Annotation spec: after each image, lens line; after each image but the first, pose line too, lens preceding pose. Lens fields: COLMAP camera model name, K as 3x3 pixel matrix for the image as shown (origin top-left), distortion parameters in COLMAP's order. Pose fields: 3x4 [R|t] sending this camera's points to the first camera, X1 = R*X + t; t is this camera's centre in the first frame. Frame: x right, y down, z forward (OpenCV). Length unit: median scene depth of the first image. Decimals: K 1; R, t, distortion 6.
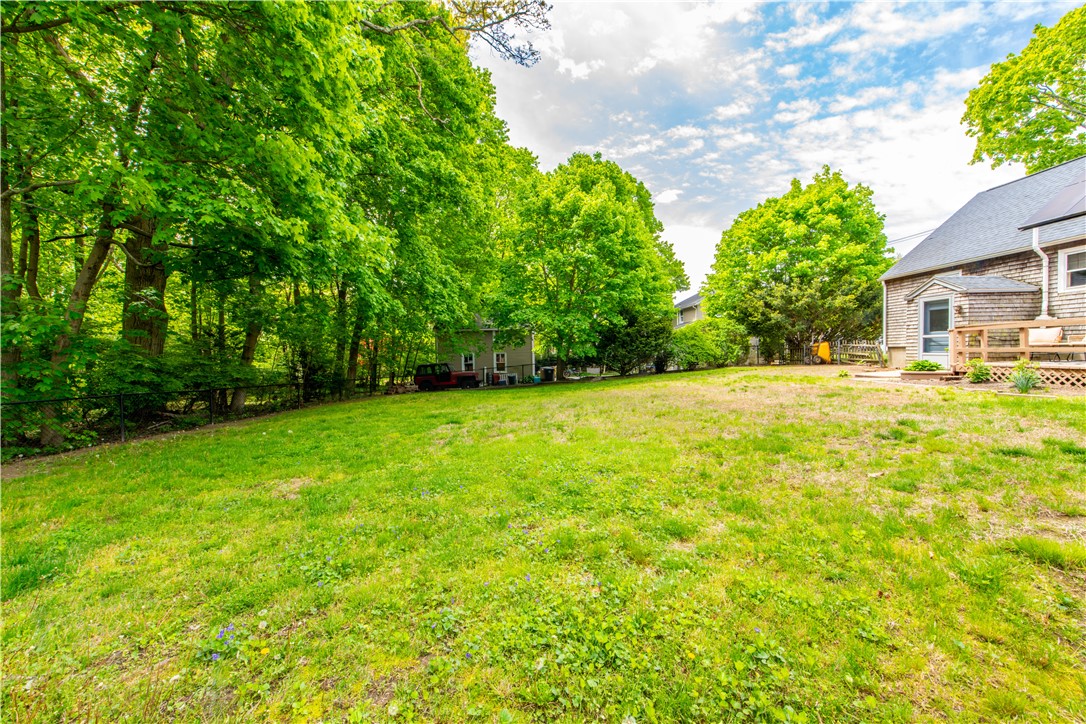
lens RADIAL K [[437.6, 0, 537.4], [0, 437.6, 363.9], [0, 0, 1]] dist [0.000493, -0.000267]
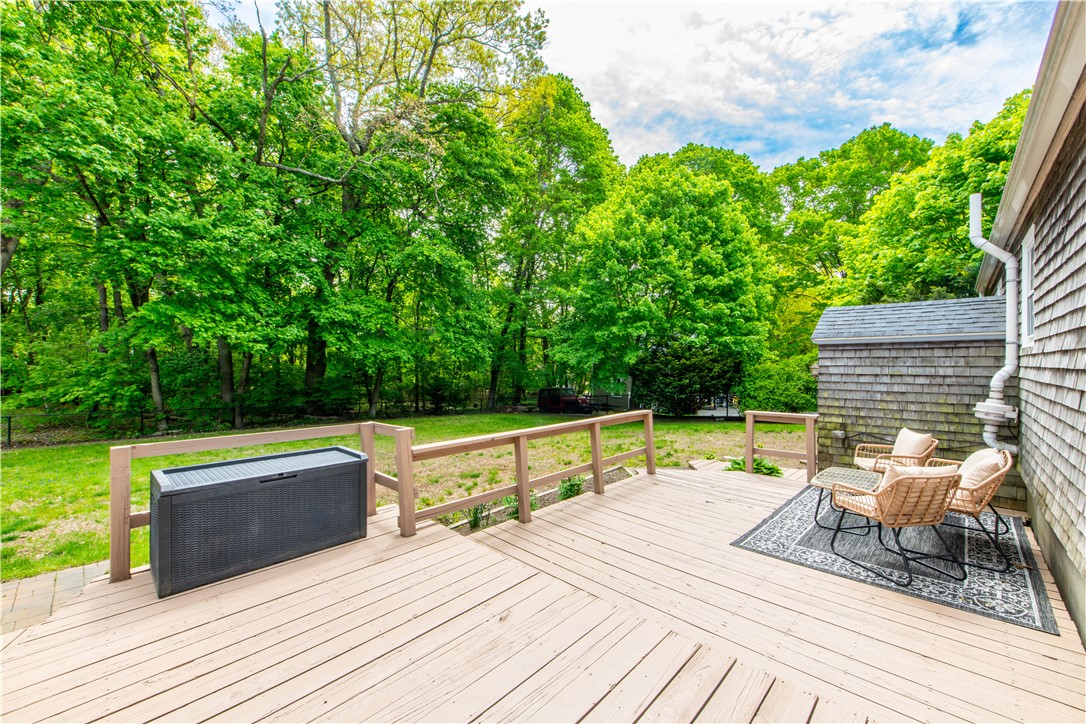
lens RADIAL K [[447.8, 0, 537.2], [0, 447.8, 360.2], [0, 0, 1]] dist [-0.002560, -0.000246]
pose [[0.692661, 0.016348, -0.721078, 1.028947], [-0.029057, 0.999564, -0.005250, -0.118550], [0.720678, 0.024589, 0.692834, 0.346694]]
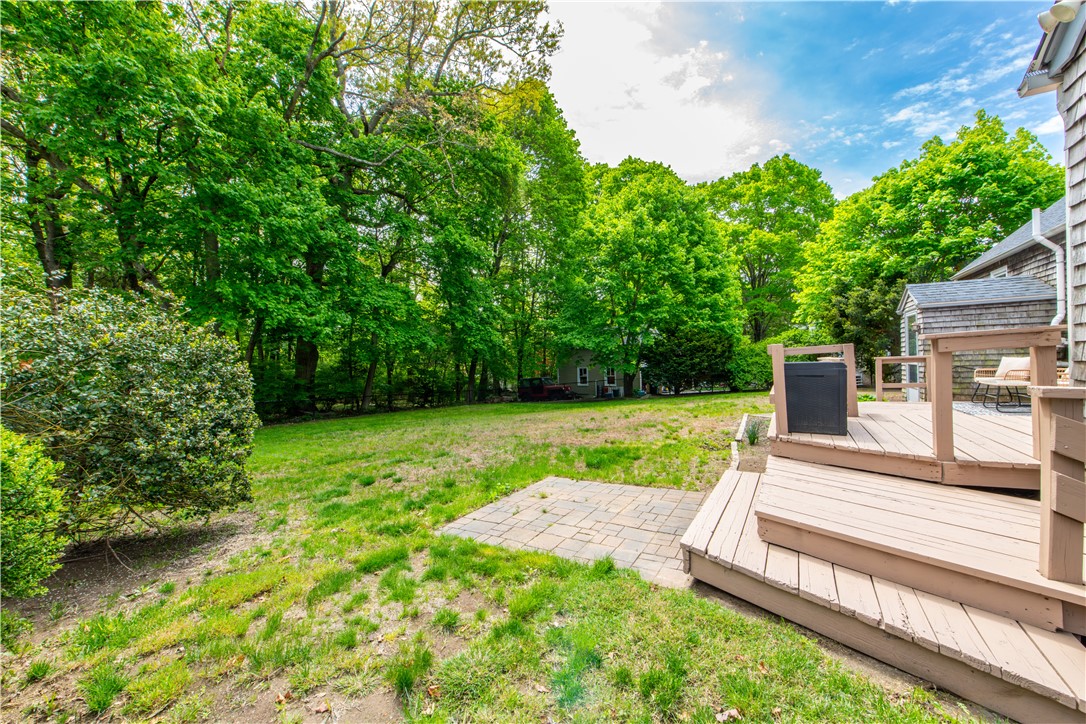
lens RADIAL K [[446.6, 0, 543.0], [0, 446.6, 362.0], [0, 0, 1]] dist [0.001142, -0.000311]
pose [[0.851132, -0.004507, -0.524932, 0.750467], [-0.001403, 0.999940, -0.010860, -0.053959], [0.524950, 0.009980, 0.851075, -0.005061]]
